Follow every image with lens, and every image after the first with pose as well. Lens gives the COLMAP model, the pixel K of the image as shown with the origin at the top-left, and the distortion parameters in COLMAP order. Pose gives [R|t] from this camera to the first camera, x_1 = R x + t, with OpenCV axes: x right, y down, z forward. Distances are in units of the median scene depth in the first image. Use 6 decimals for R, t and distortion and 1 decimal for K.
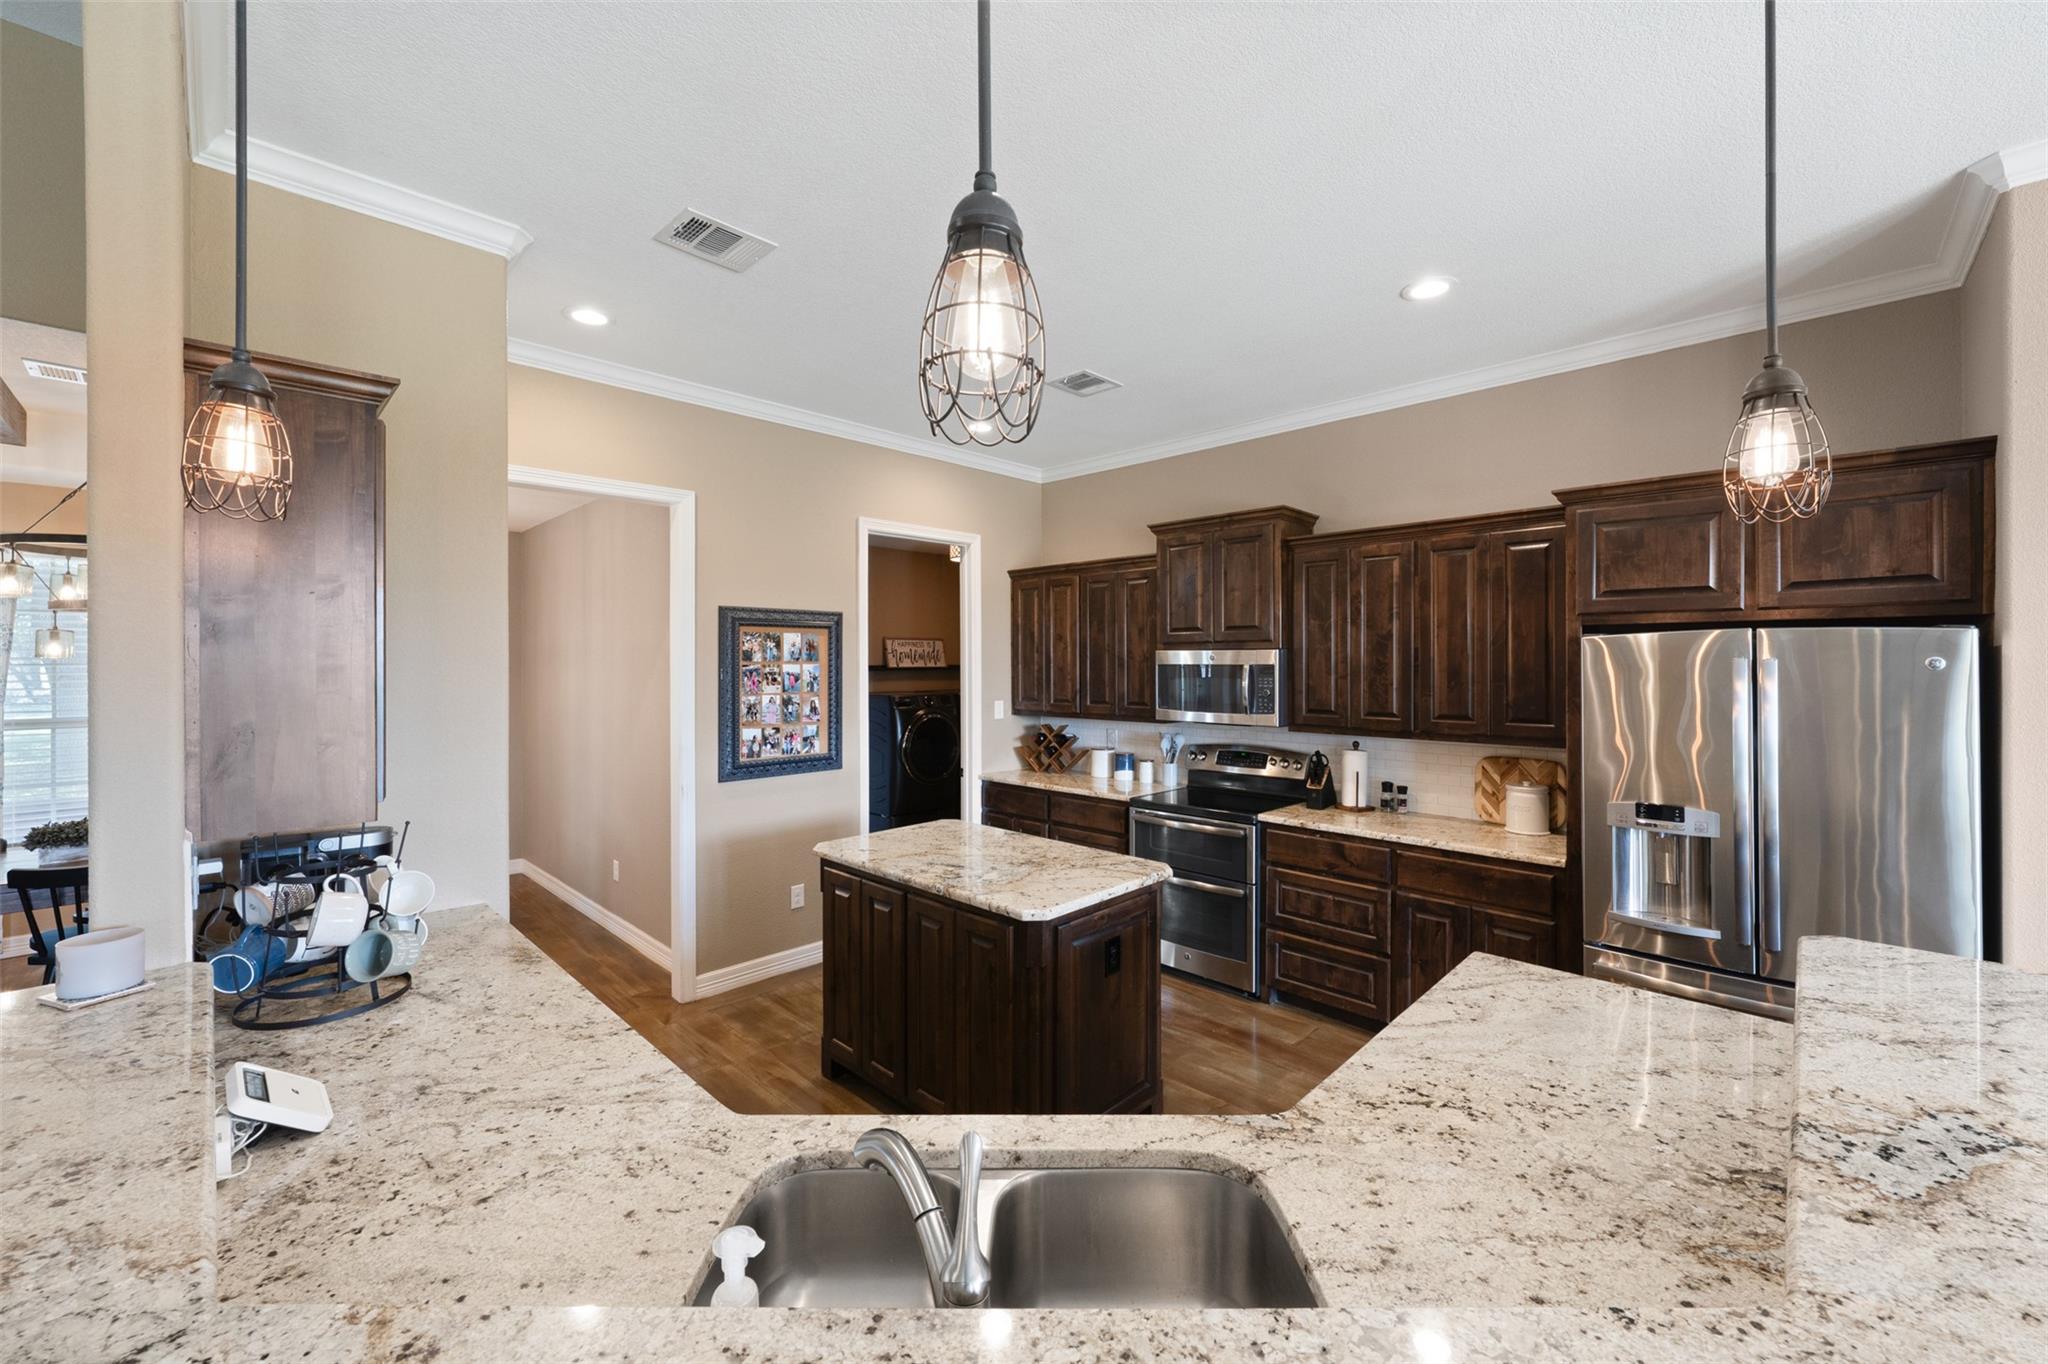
lens RADIAL K [[795.9, 0, 1024.0], [0, 795.9, 682.0], [0, 0, 1]] dist [0.000386, -0.000186]
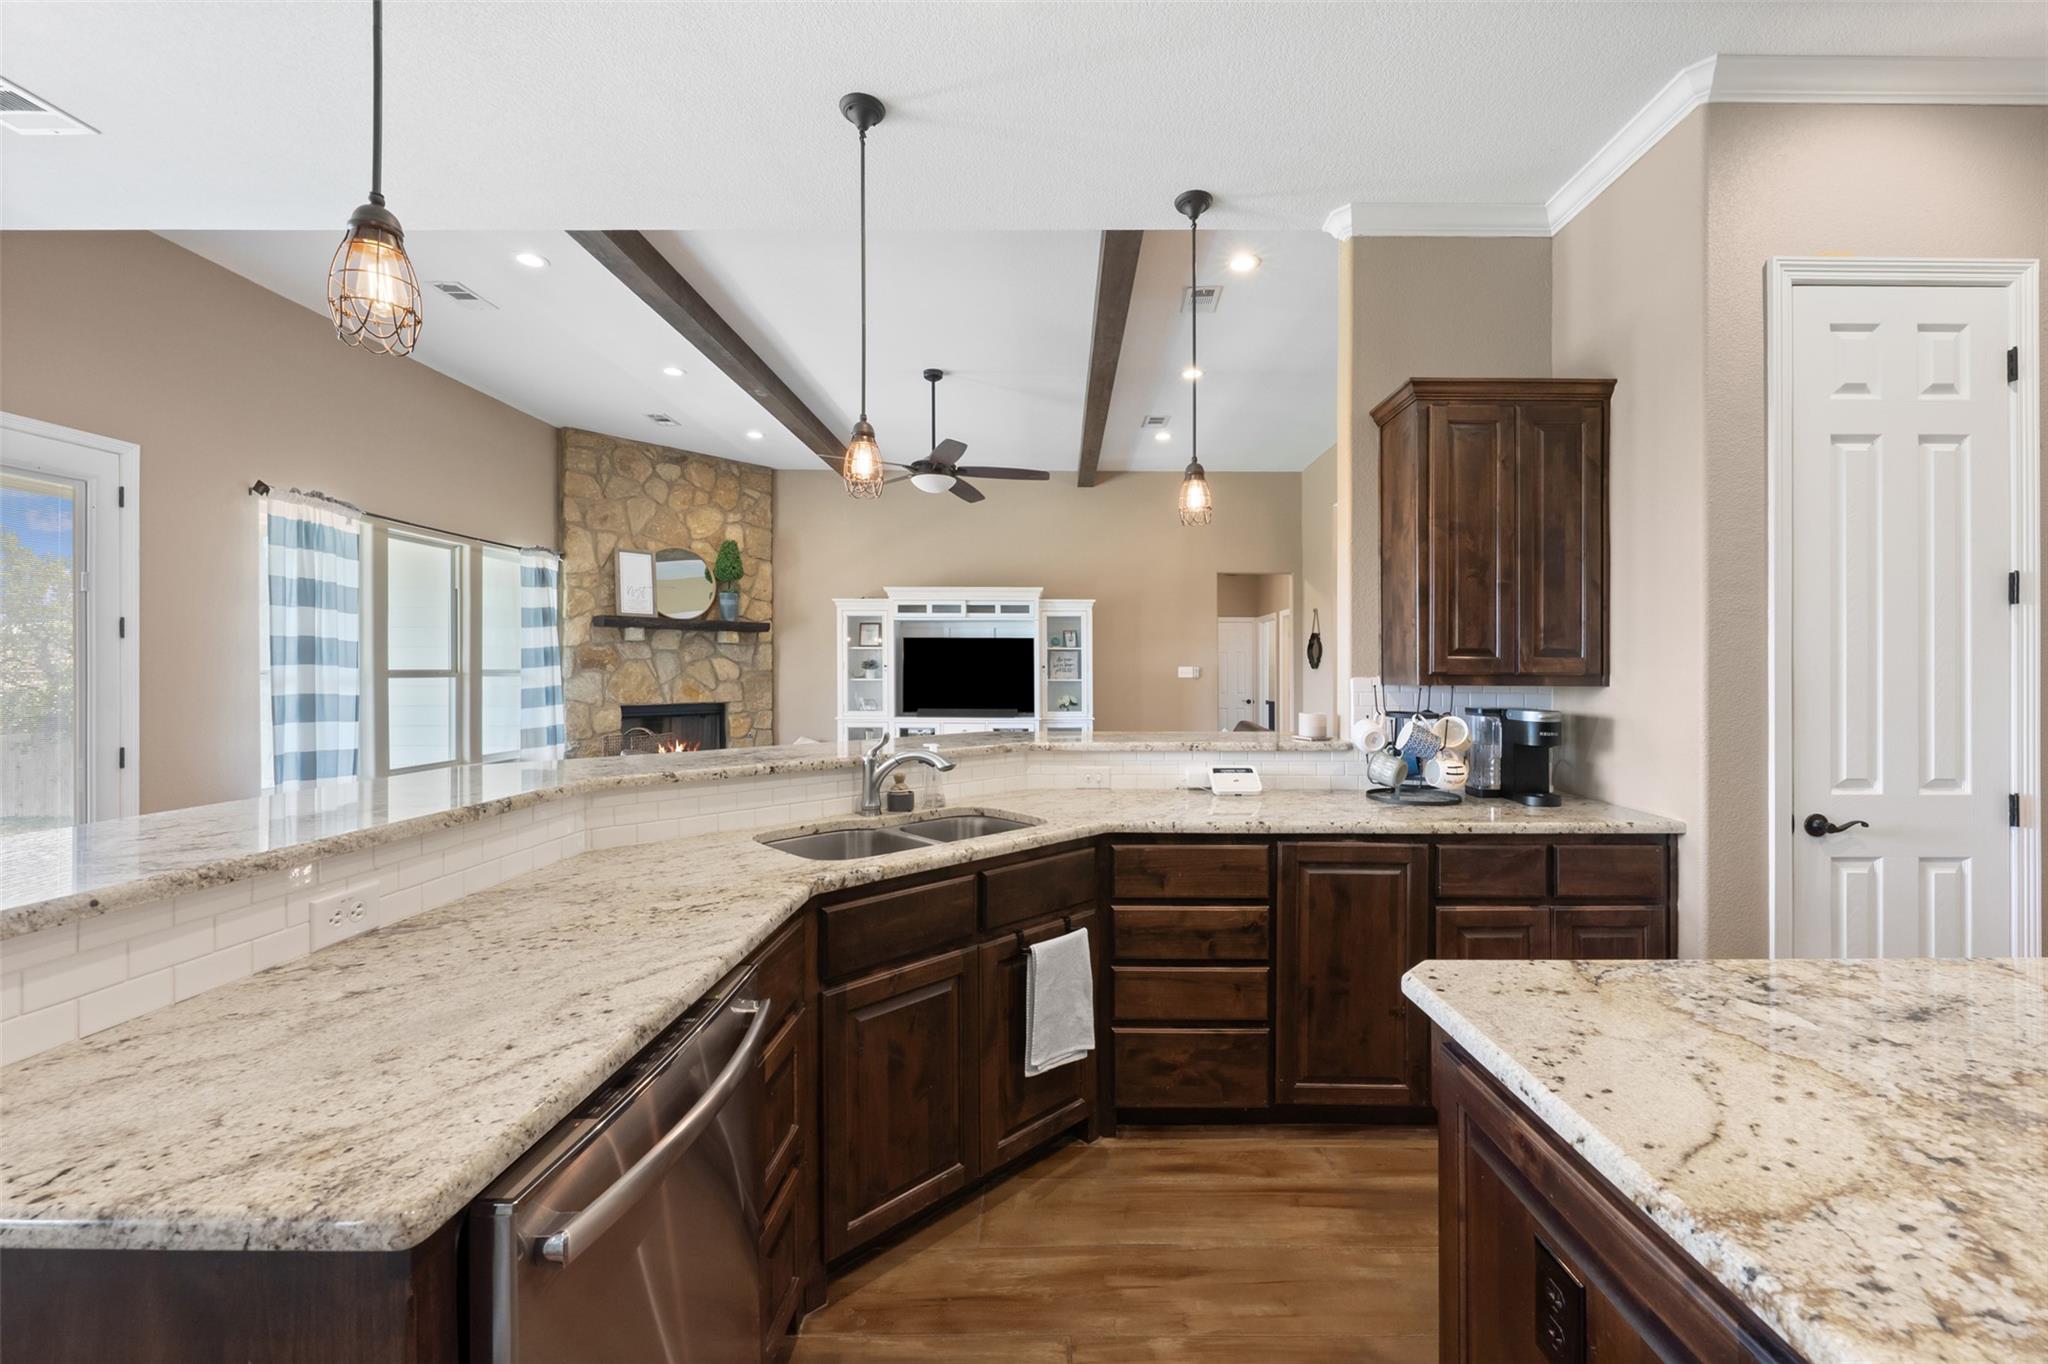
lens RADIAL K [[808.4, 0, 1060.6], [0, 808.4, 676.1], [0, 0, 1]] dist [-0.001396, -0.000129]
pose [[-0.708899, 0.005375, -0.705290, 0.288177], [-0.016227, 0.999582, 0.023927, 0.055616], [0.705124, 0.028407, -0.708515, 0.661865]]
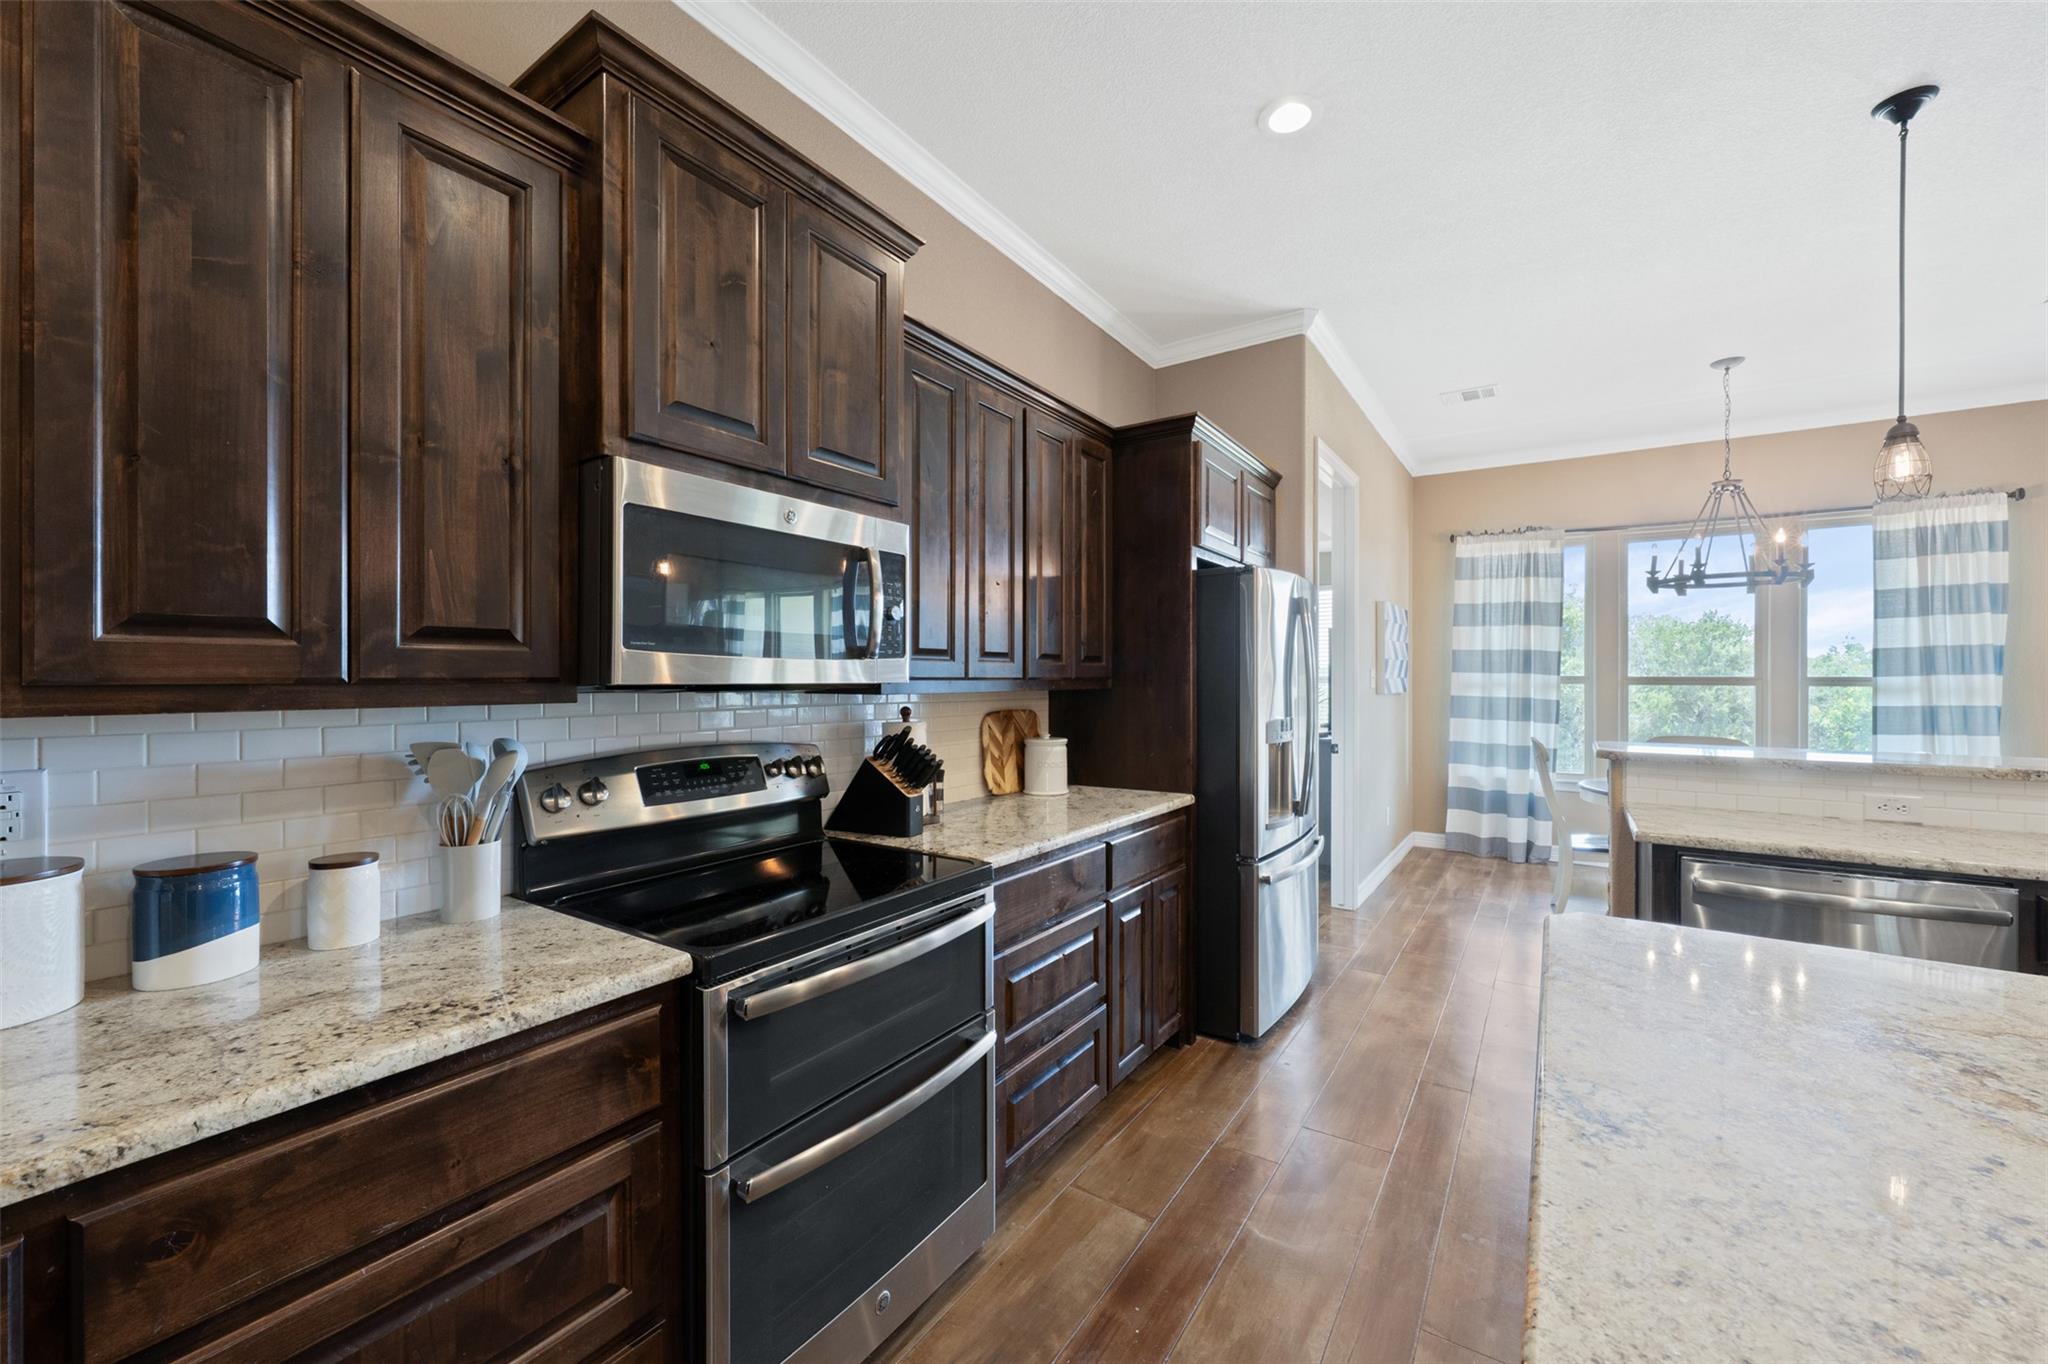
lens RADIAL K [[795.9, 0, 1024.0], [0, 795.9, 682.0], [0, 0, 1]] dist [0.000386, -0.000186]
pose [[-0.184971, -0.003746, 0.982737, -0.167209], [0.023168, 0.999698, 0.008171, 0.049670], [-0.982471, 0.024279, -0.184828, 0.956023]]
